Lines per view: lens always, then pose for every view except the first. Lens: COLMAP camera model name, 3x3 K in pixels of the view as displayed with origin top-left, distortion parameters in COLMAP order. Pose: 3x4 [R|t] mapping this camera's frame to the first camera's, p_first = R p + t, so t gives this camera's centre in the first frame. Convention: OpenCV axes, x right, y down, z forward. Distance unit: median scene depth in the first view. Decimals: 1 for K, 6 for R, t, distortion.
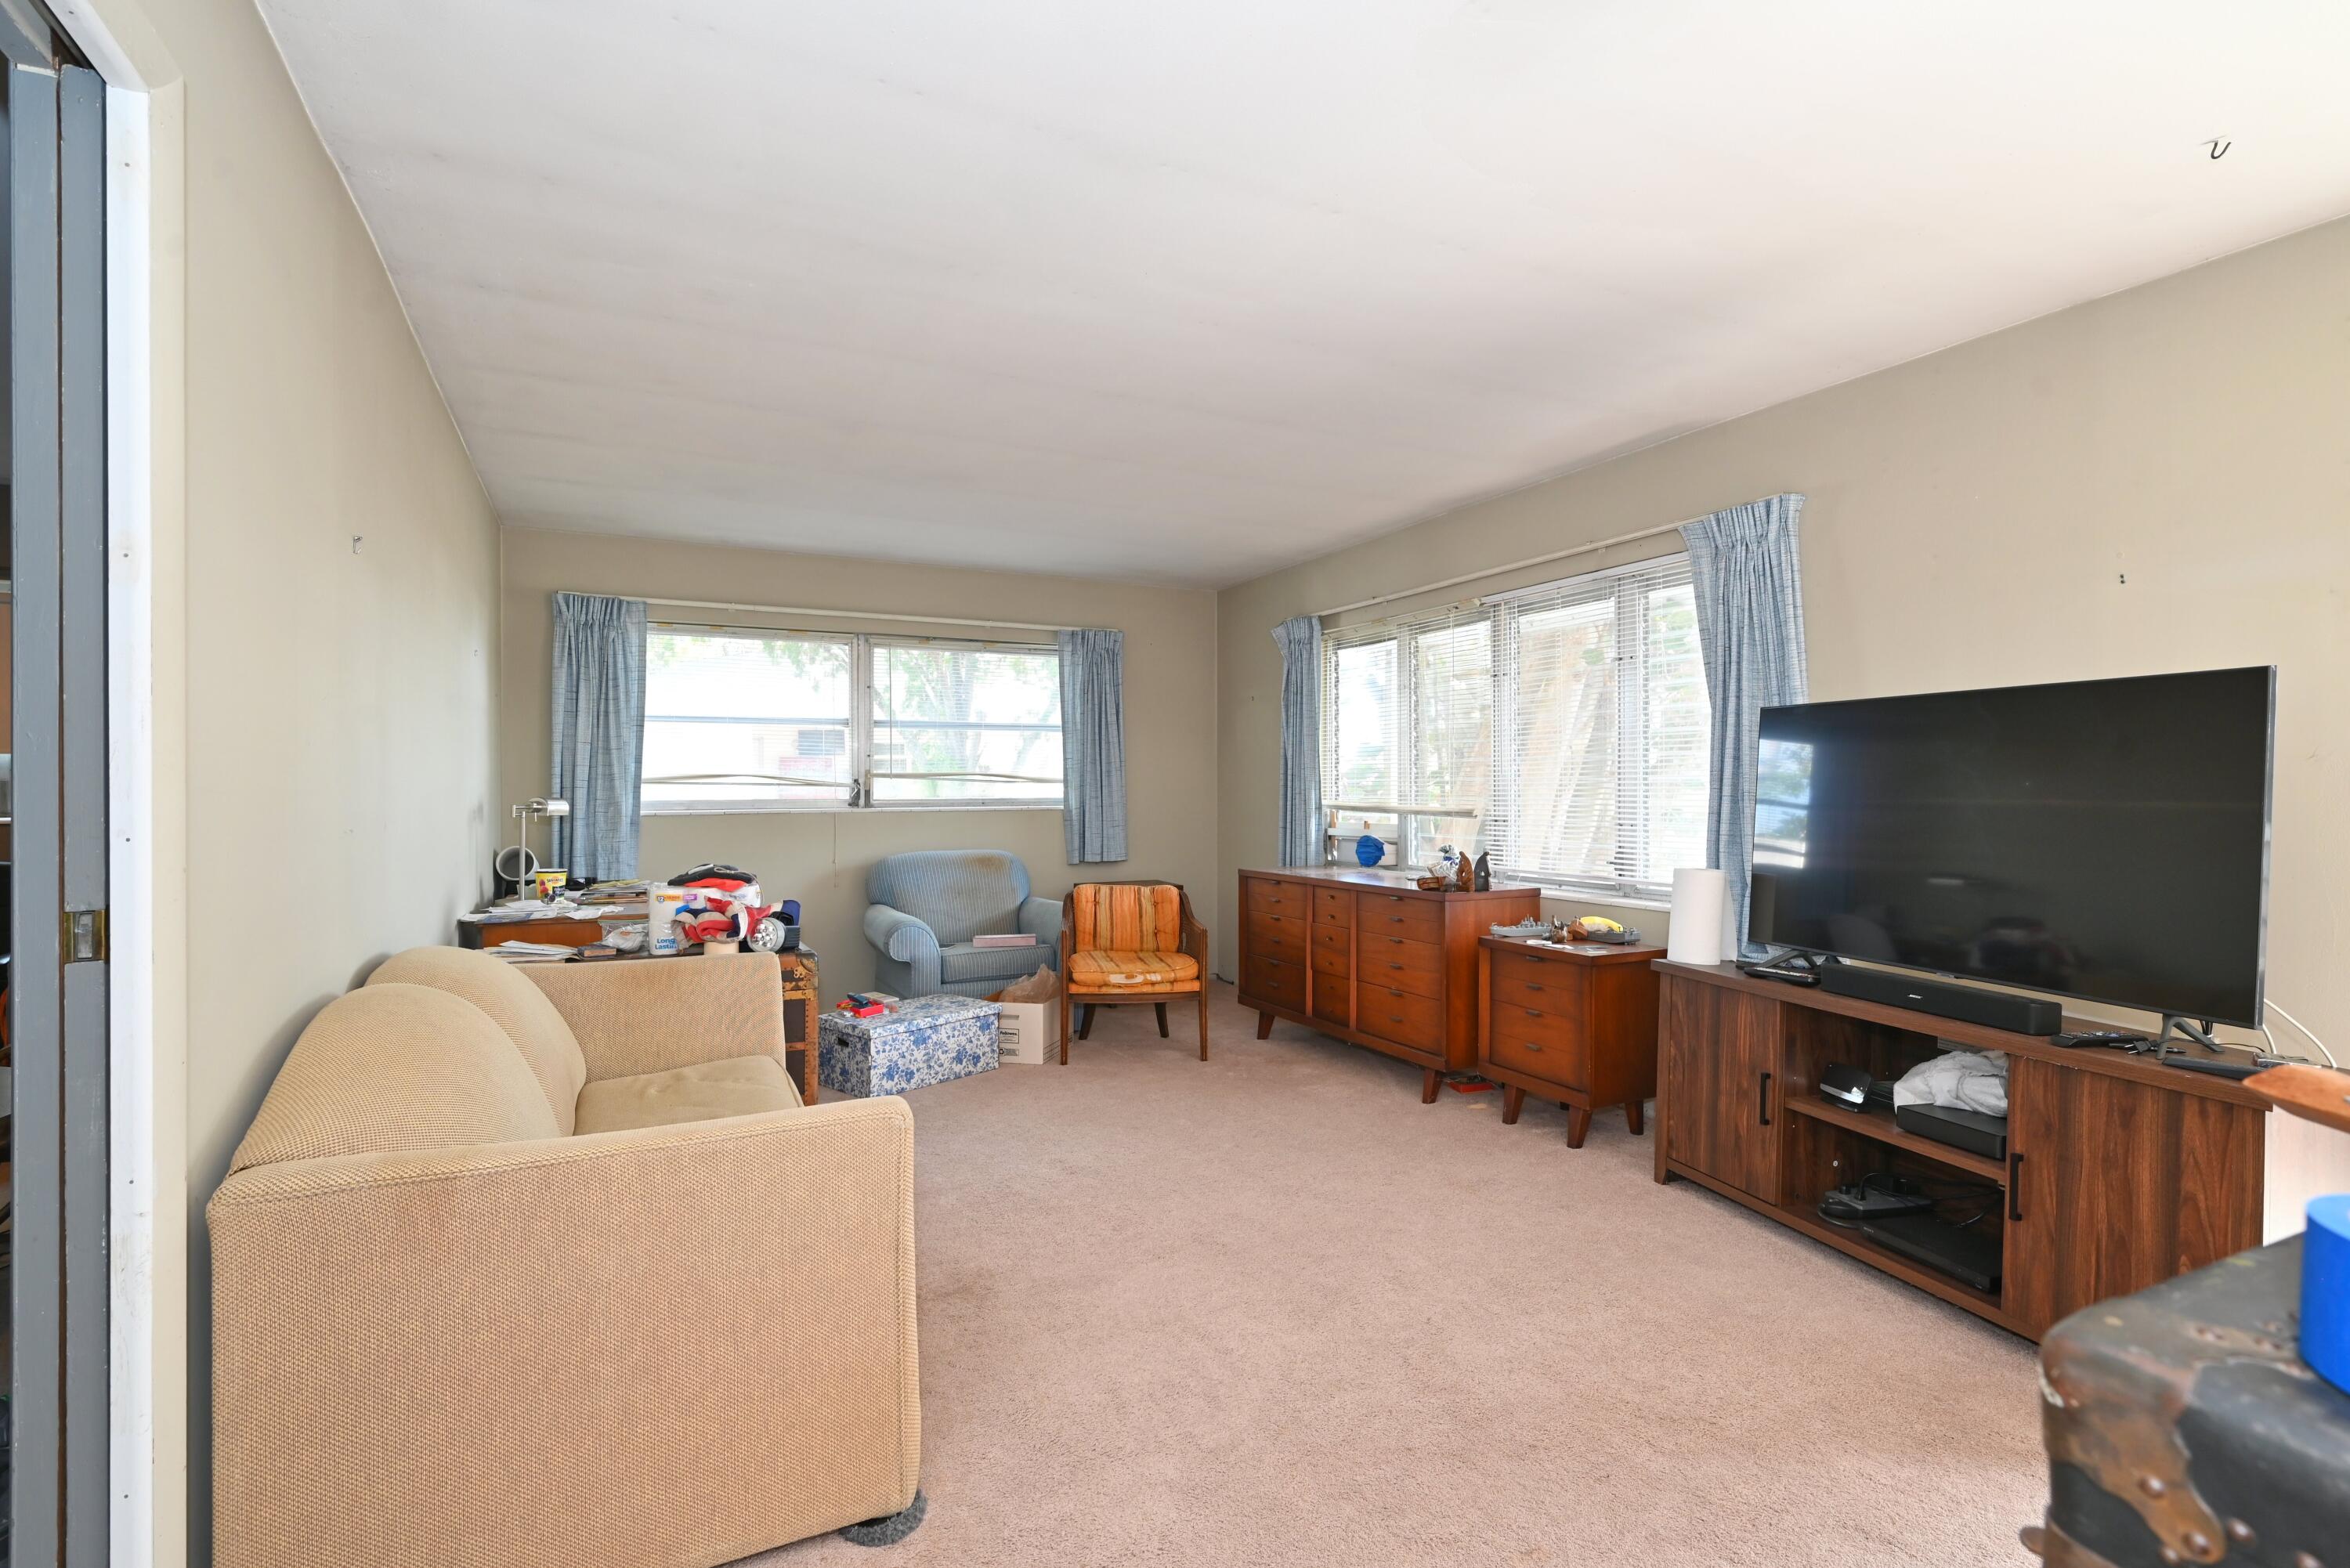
lens RADIAL K [[1081.5, 0, 1171.9], [0, 1081.5, 785.3], [0, 0, 1]] dist [-0.006270, -0.000145]
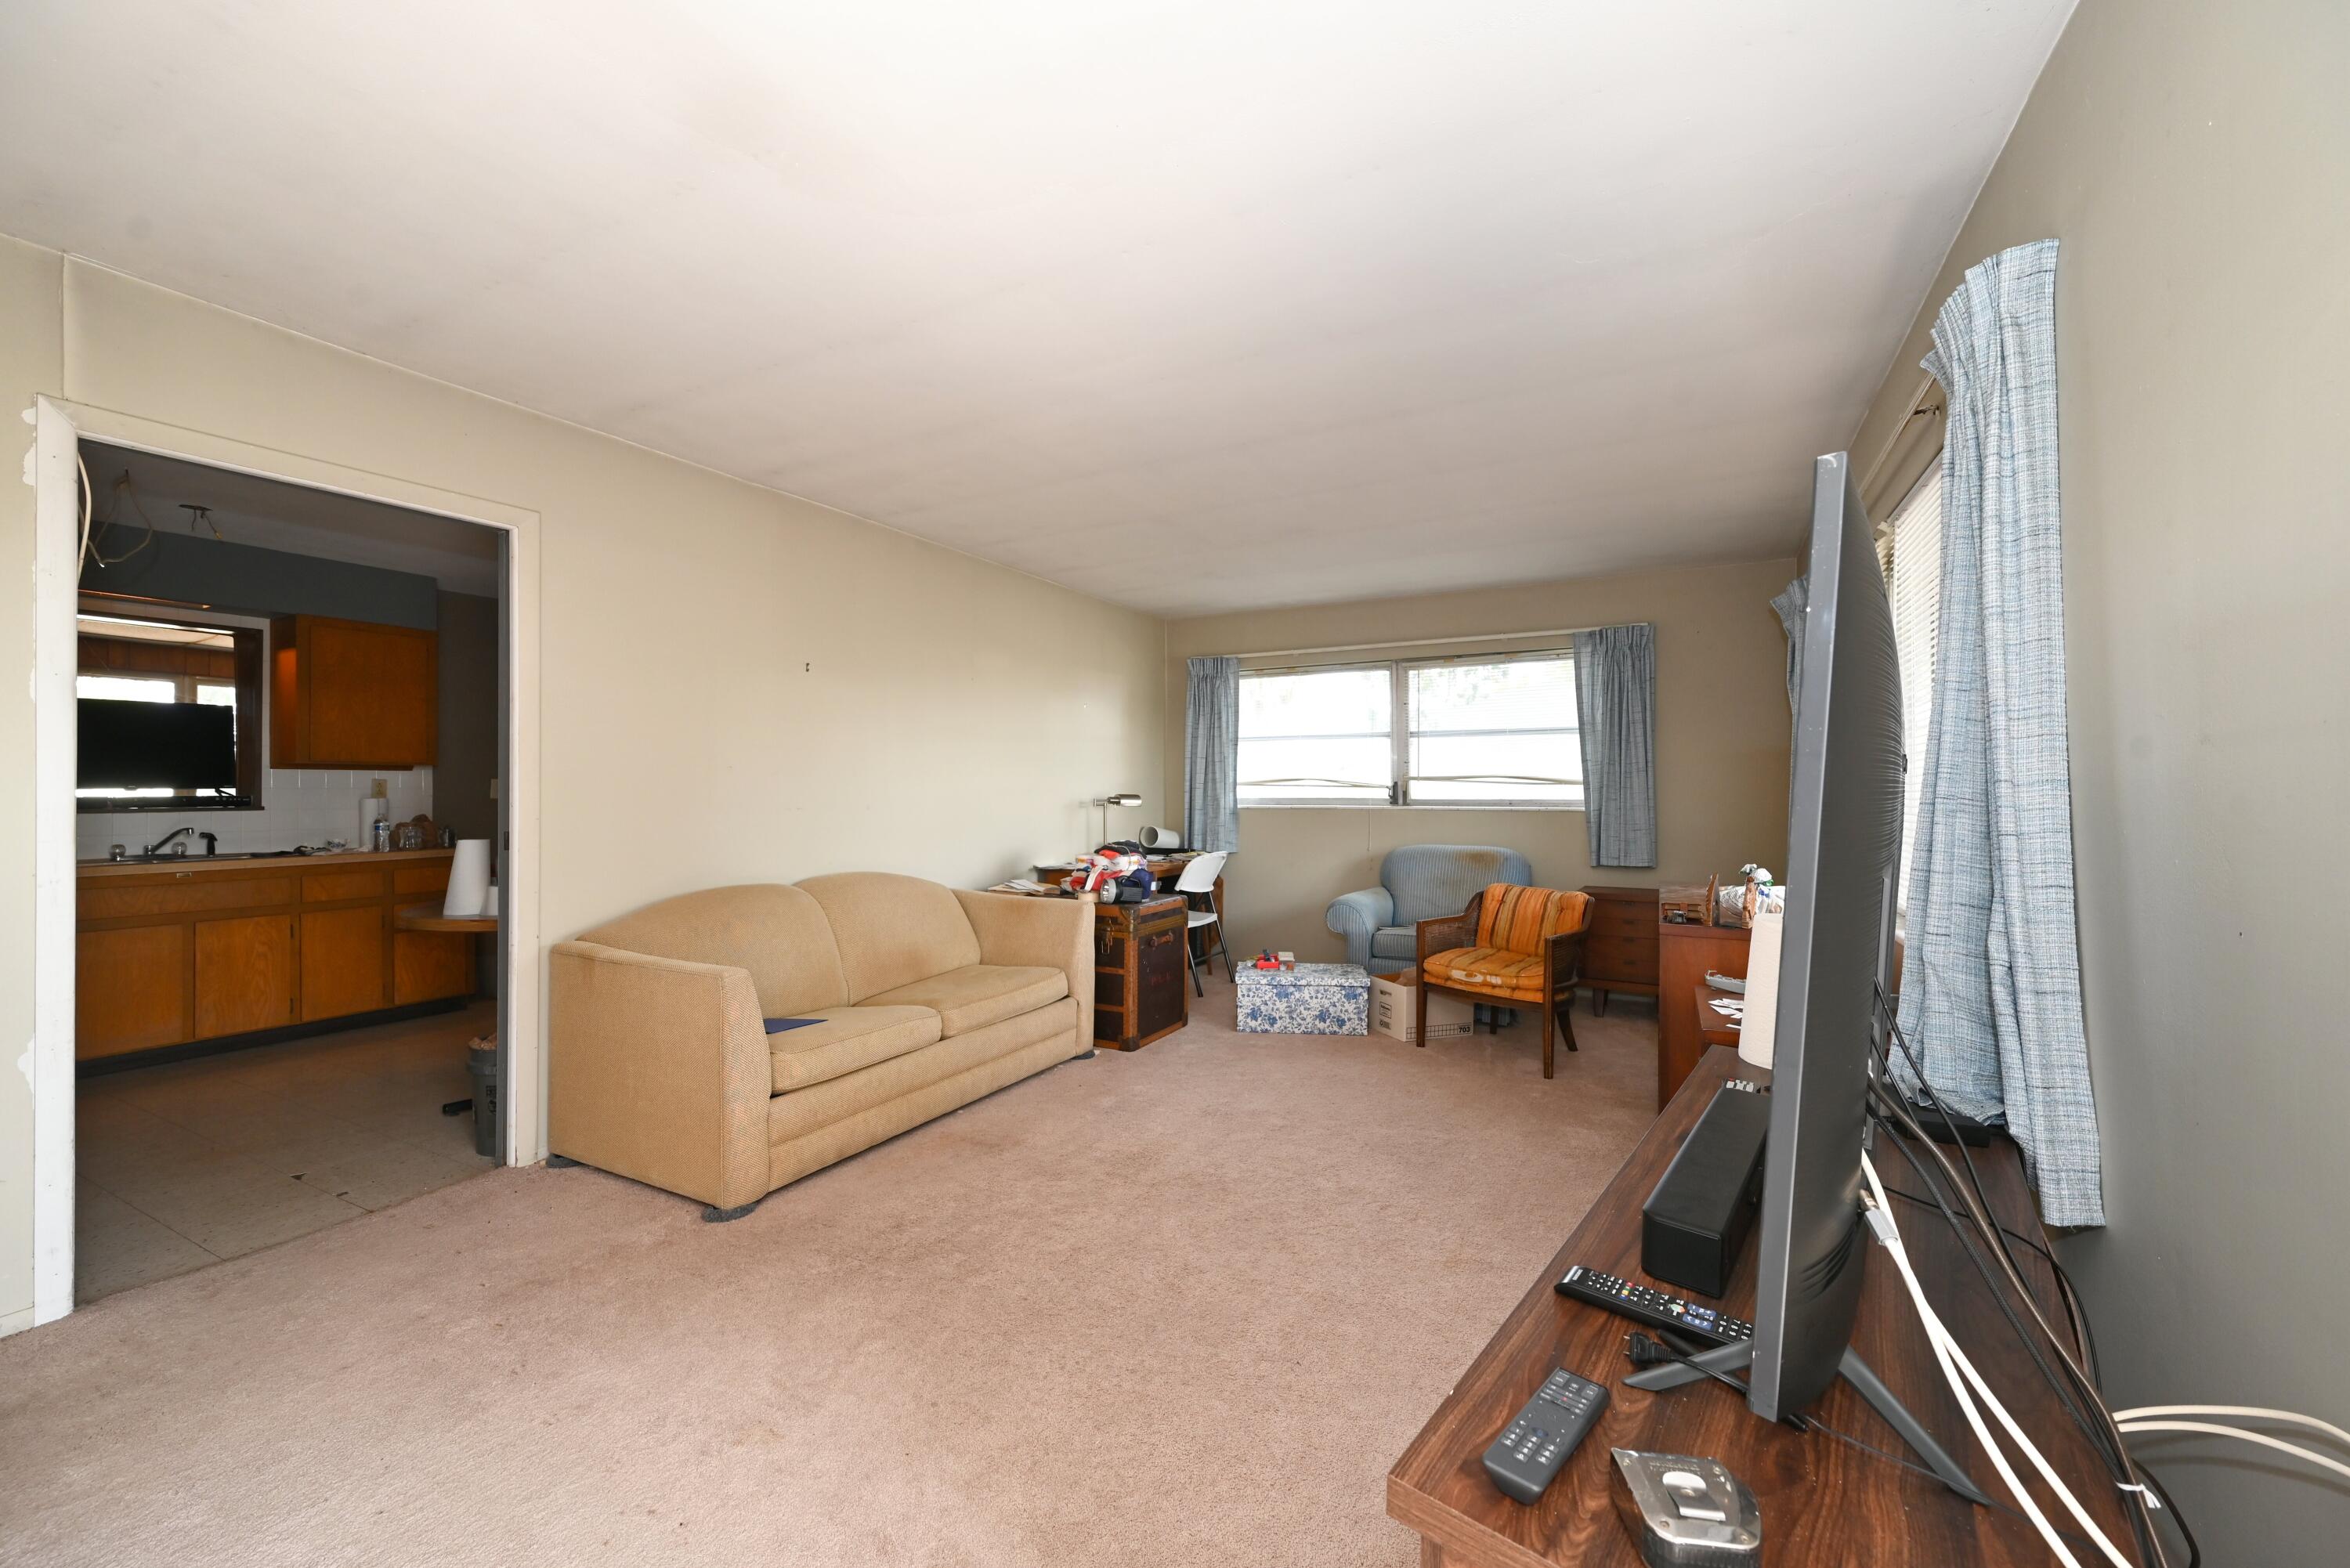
lens RADIAL K [[915.9, 0, 1184.7], [0, 915.9, 784.3], [0, 0, 1]] dist [0.001752, 0.000015]
pose [[0.580500, -0.001430, -0.814259, 0.456864], [-0.001642, 0.999994, -0.002926, 0.000722], [0.814259, 0.003036, 0.580494, 0.253728]]
